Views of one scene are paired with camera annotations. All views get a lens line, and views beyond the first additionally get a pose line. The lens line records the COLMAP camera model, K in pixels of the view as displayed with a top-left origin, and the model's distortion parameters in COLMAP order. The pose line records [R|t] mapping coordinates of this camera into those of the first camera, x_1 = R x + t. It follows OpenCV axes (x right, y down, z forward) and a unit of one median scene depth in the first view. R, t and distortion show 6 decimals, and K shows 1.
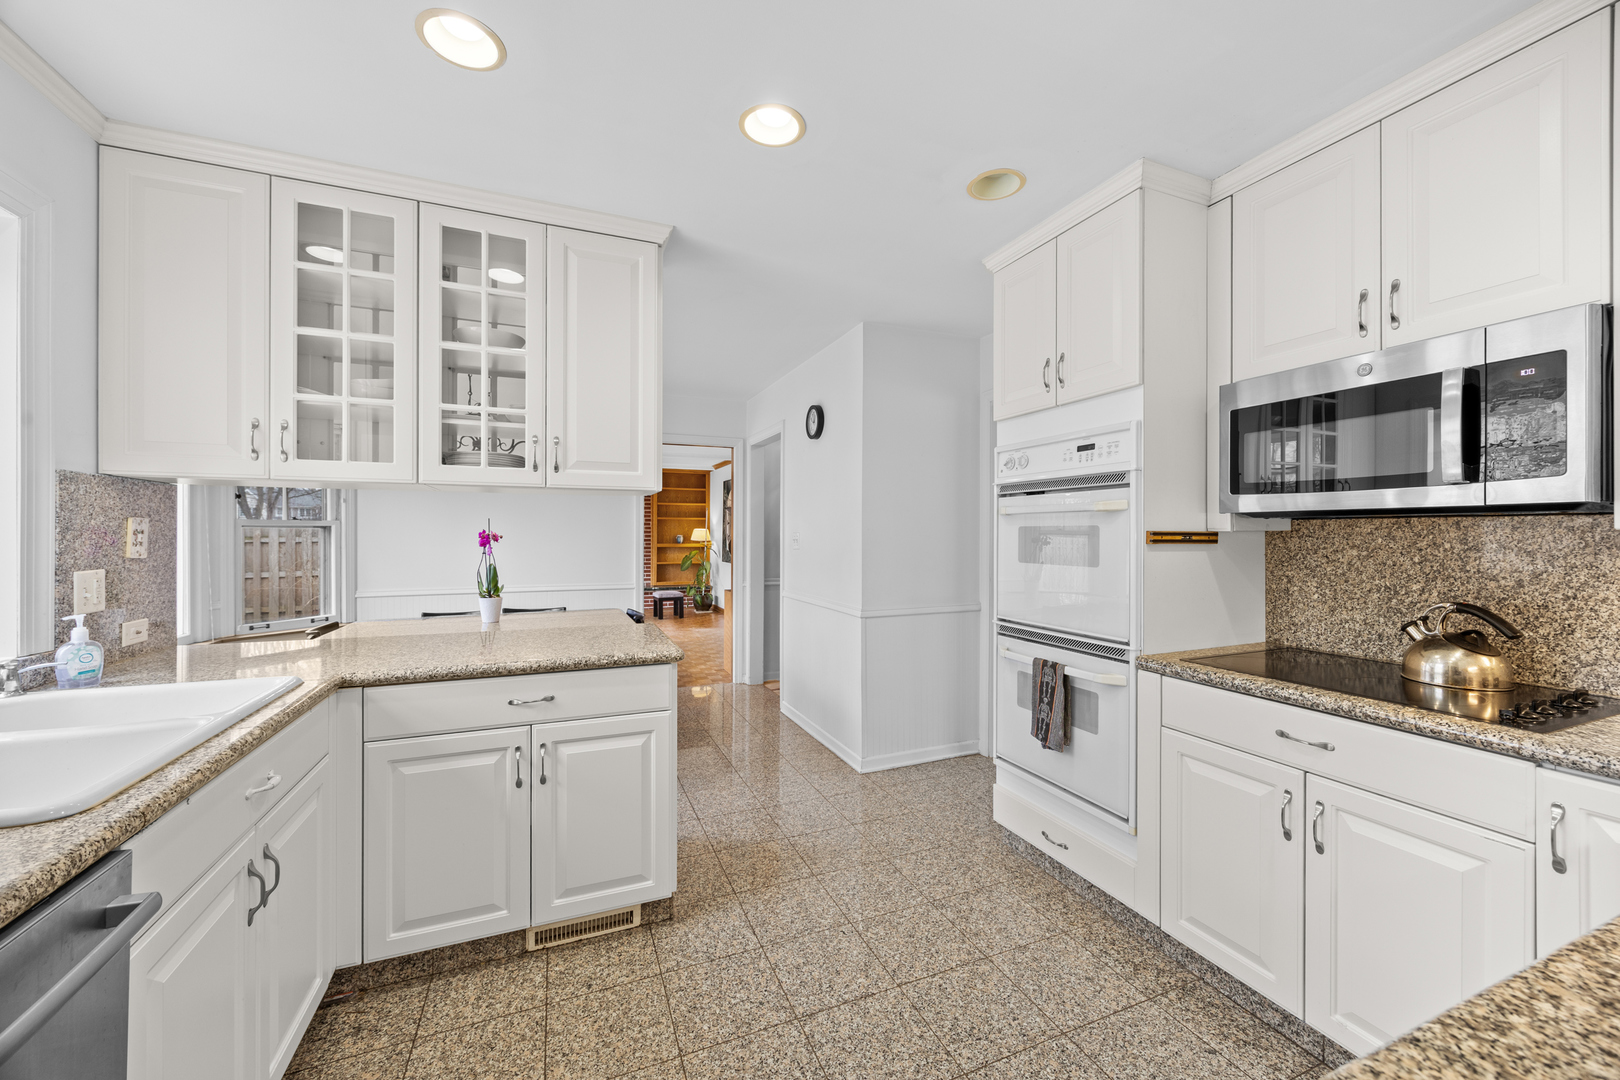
lens RADIAL K [[657.4, 0, 805.4], [0, 657.4, 531.5], [0, 0, 1]] dist [0.011314, -0.000051]
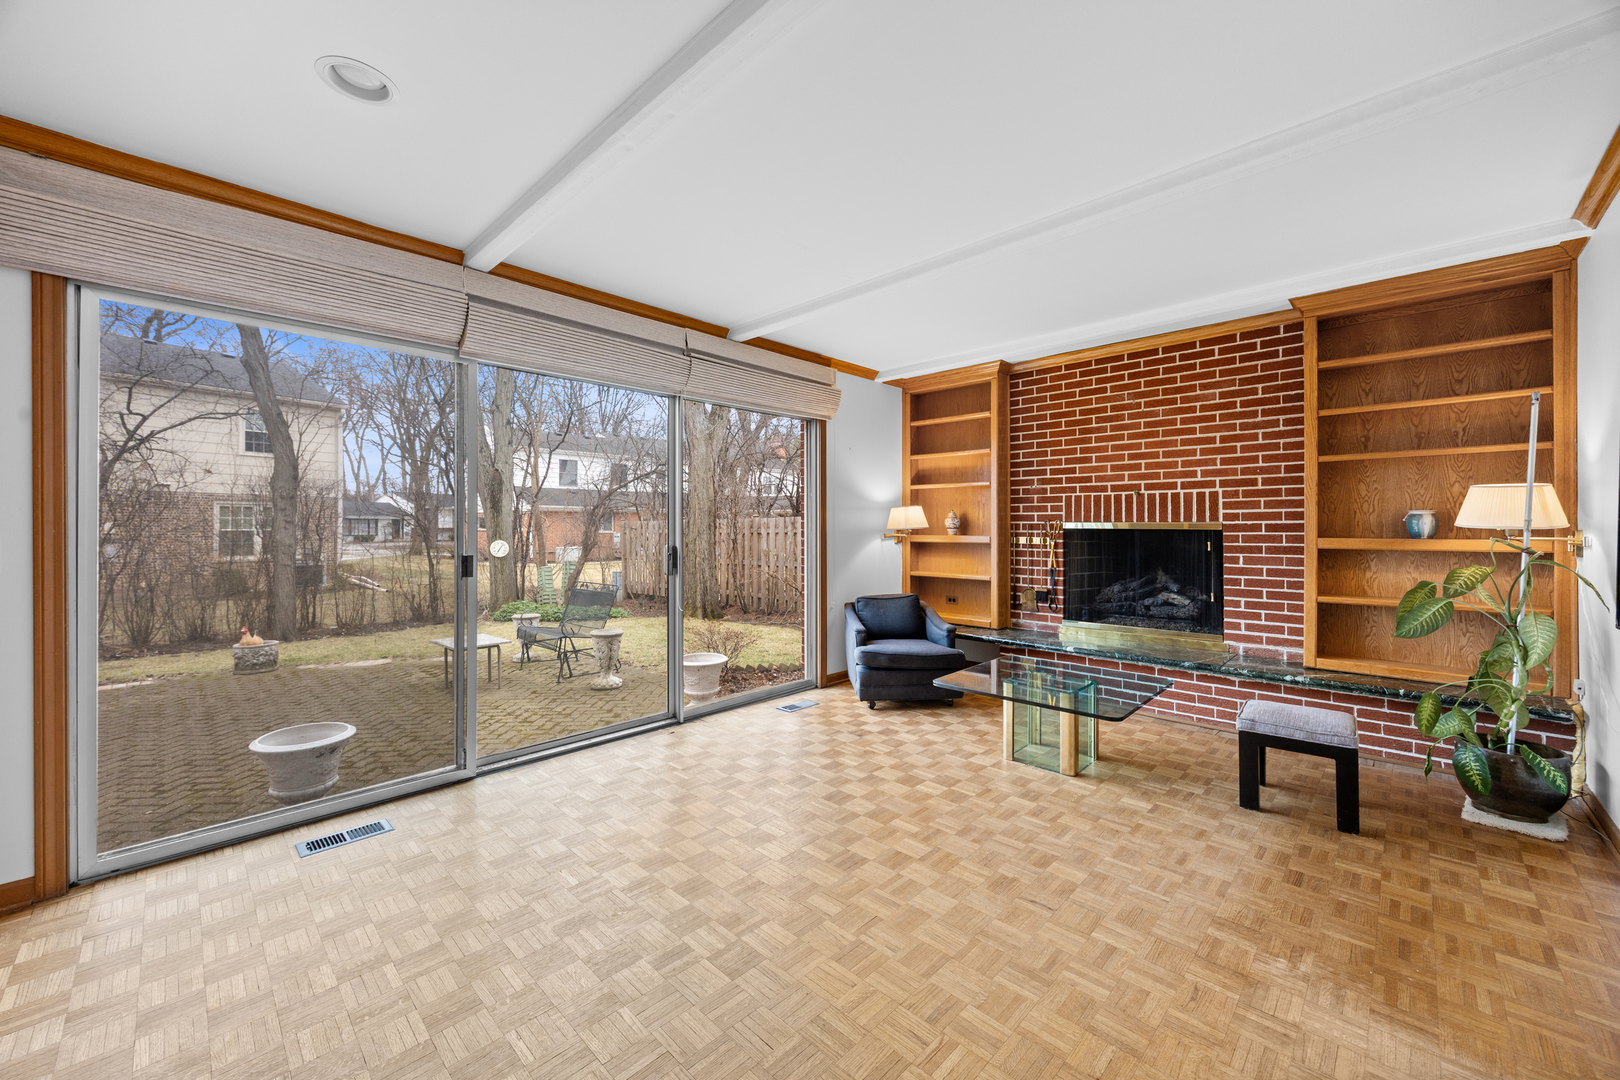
lens RADIAL K [[620.7, 0, 814.6], [0, 620.7, 532.6], [0, 0, 1]] dist [-0.000305, -0.000066]
pose [[0.415016, 0.003775, -0.909806, -0.051483], [0.005051, 0.999966, 0.006453, 0.012738], [0.909800, -0.007273, 0.414983, 0.657218]]
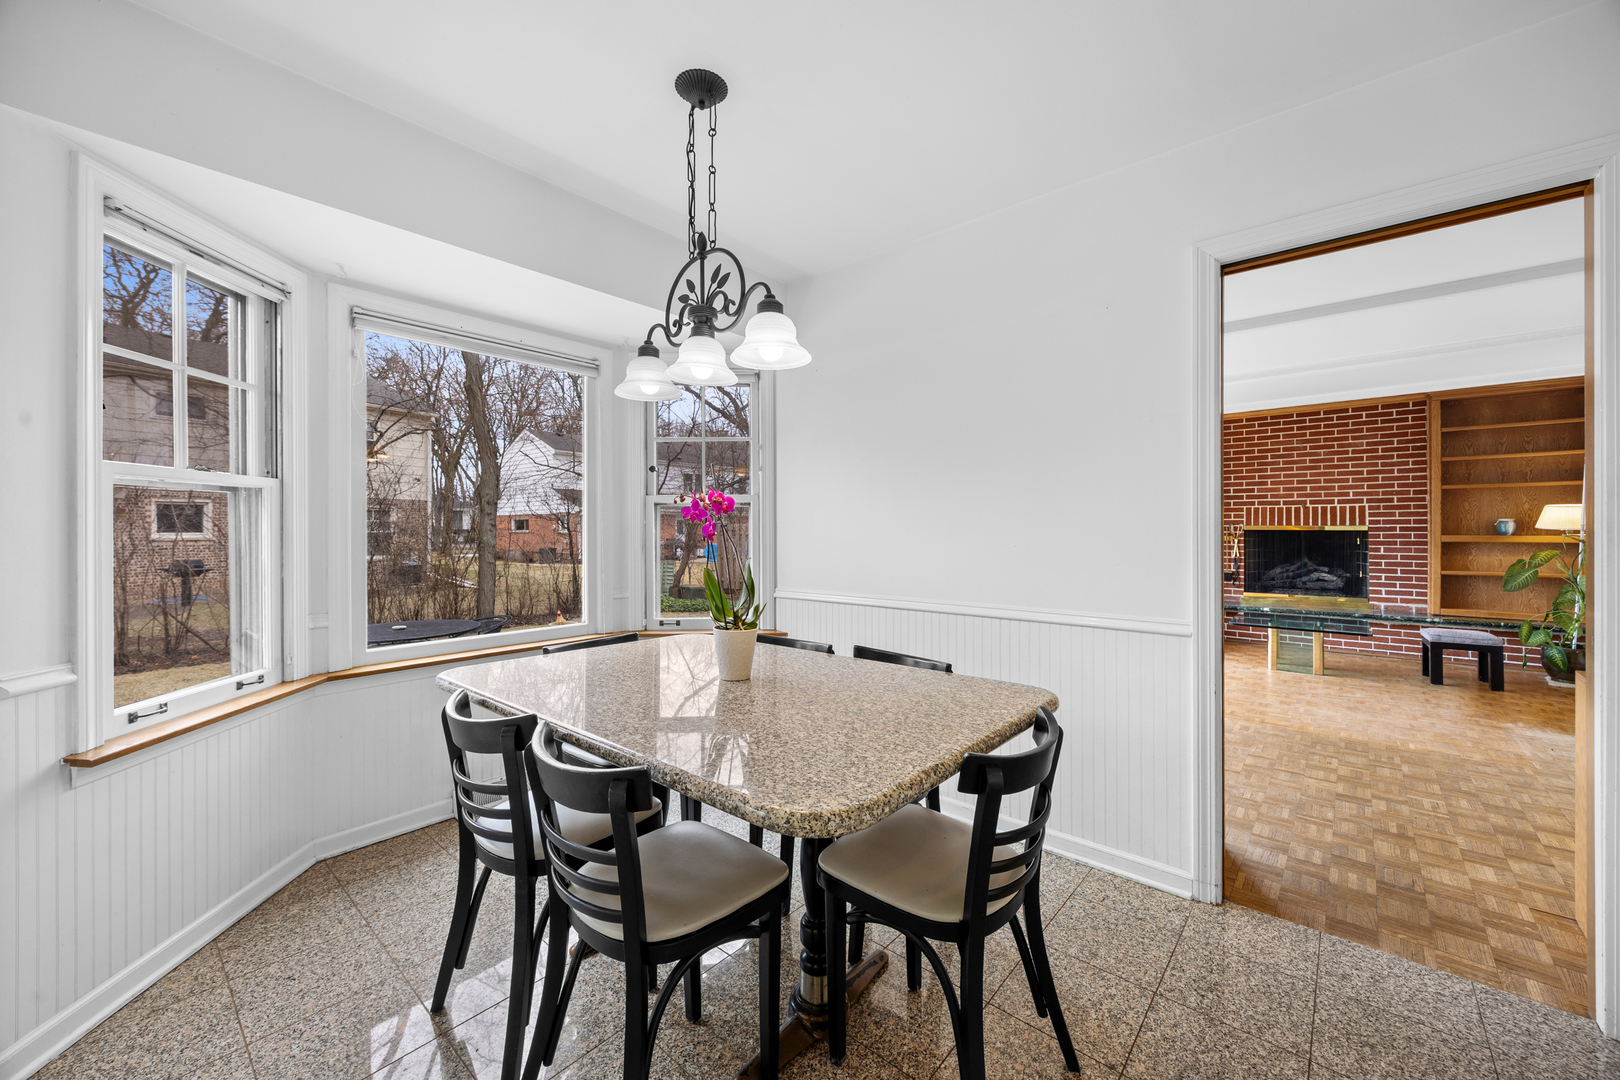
lens RADIAL K [[620.7, 0, 814.6], [0, 620.7, 532.6], [0, 0, 1]] dist [-0.000305, -0.000066]
pose [[0.464709, -0.000263, -0.885463, -0.018116], [0.006632, 0.999973, 0.003184, 0.011509], [0.885439, -0.007352, 0.464698, 0.326497]]
